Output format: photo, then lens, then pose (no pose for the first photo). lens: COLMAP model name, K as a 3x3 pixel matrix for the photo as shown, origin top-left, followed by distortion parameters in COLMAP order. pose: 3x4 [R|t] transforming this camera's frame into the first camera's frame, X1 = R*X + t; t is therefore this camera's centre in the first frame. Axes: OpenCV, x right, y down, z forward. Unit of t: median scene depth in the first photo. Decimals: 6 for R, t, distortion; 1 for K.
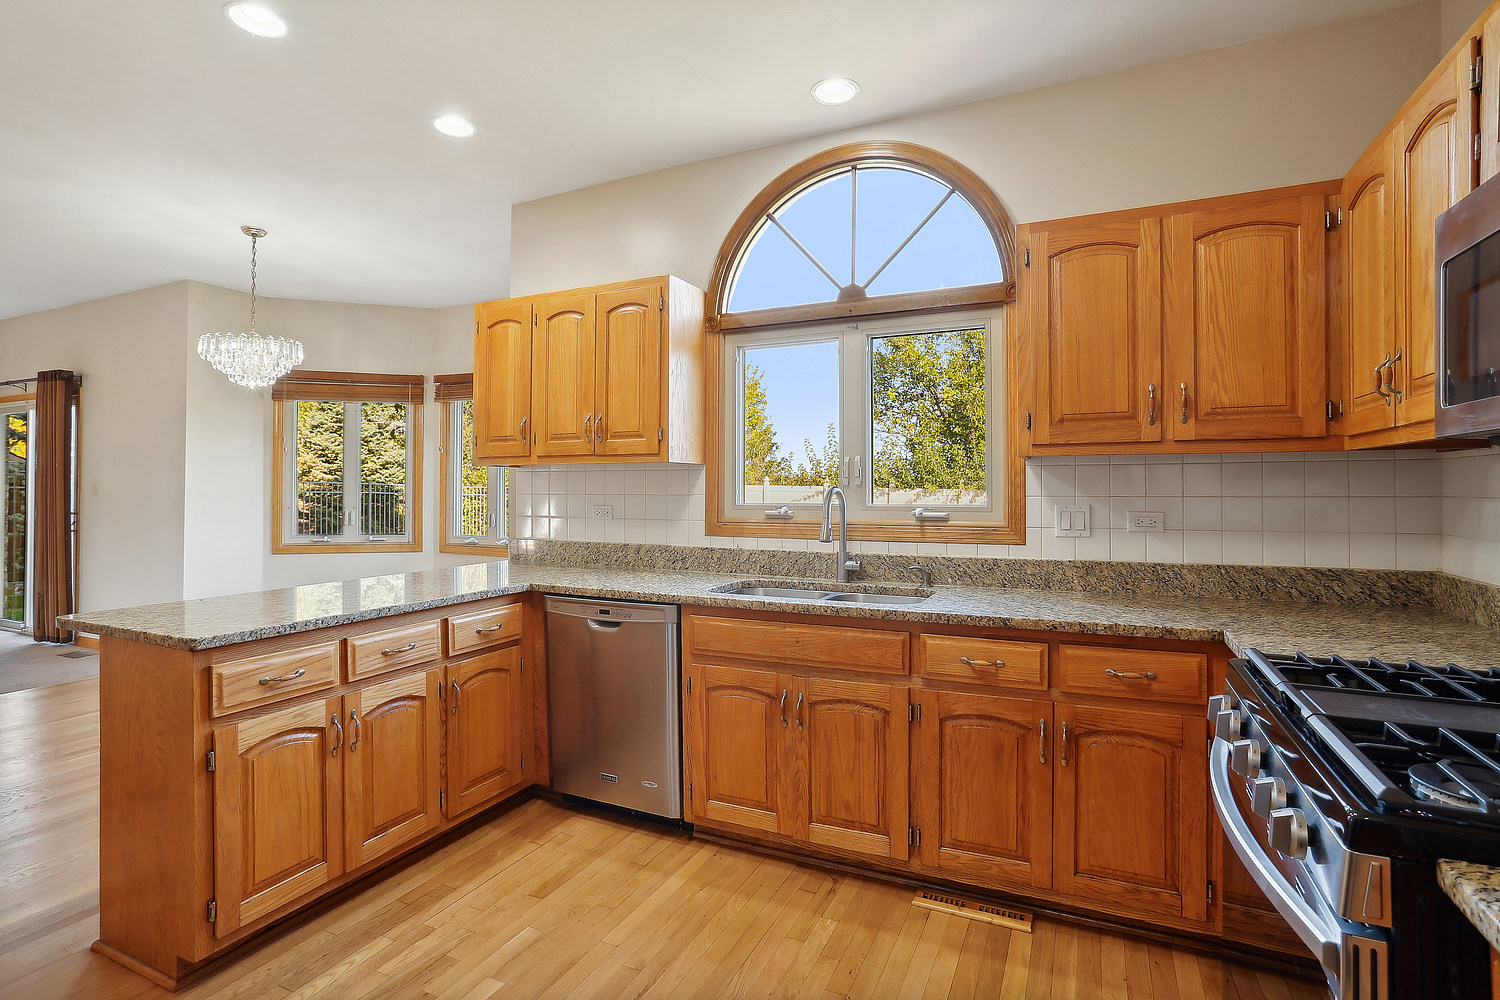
lens RADIAL K [[732.4, 0, 750.1], [0, 732.4, 488.3], [0, 0, 1]] dist [-0.025963, 0.001699]
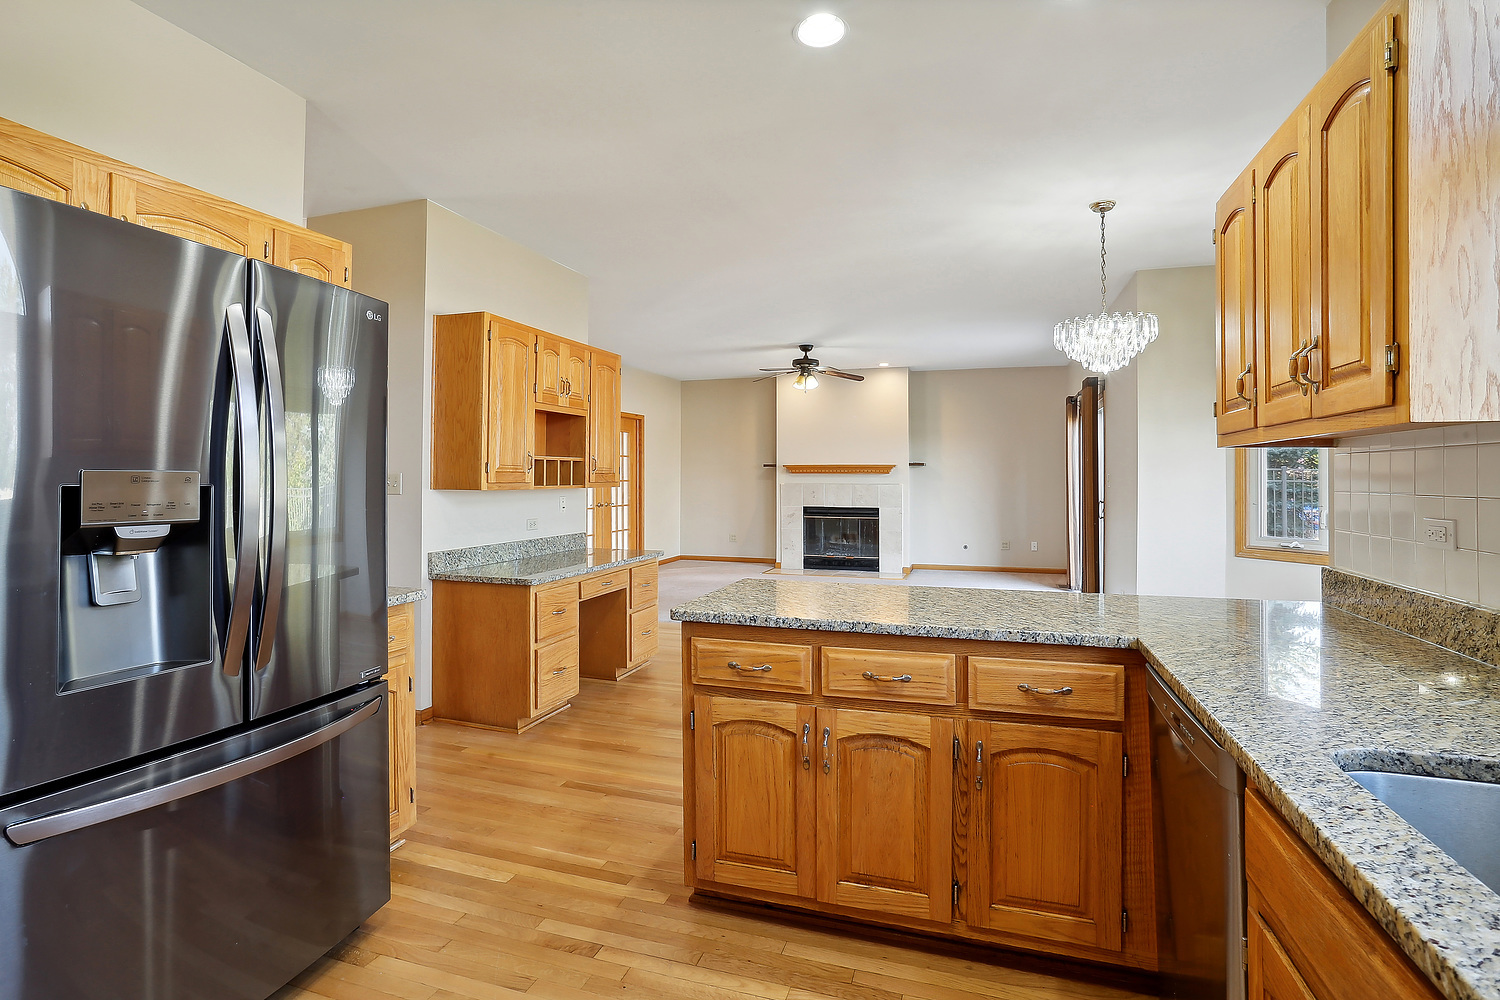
lens RADIAL K [[732.4, 0, 729.3], [0, 732.4, 471.1], [0, 0, 1]] dist [-0.025963, 0.001699]
pose [[0.107117, -0.010764, -0.994188, 0.304087], [0.001241, 0.999942, -0.010693, -0.005292], [0.994246, -0.000088, 0.107124, 0.673723]]
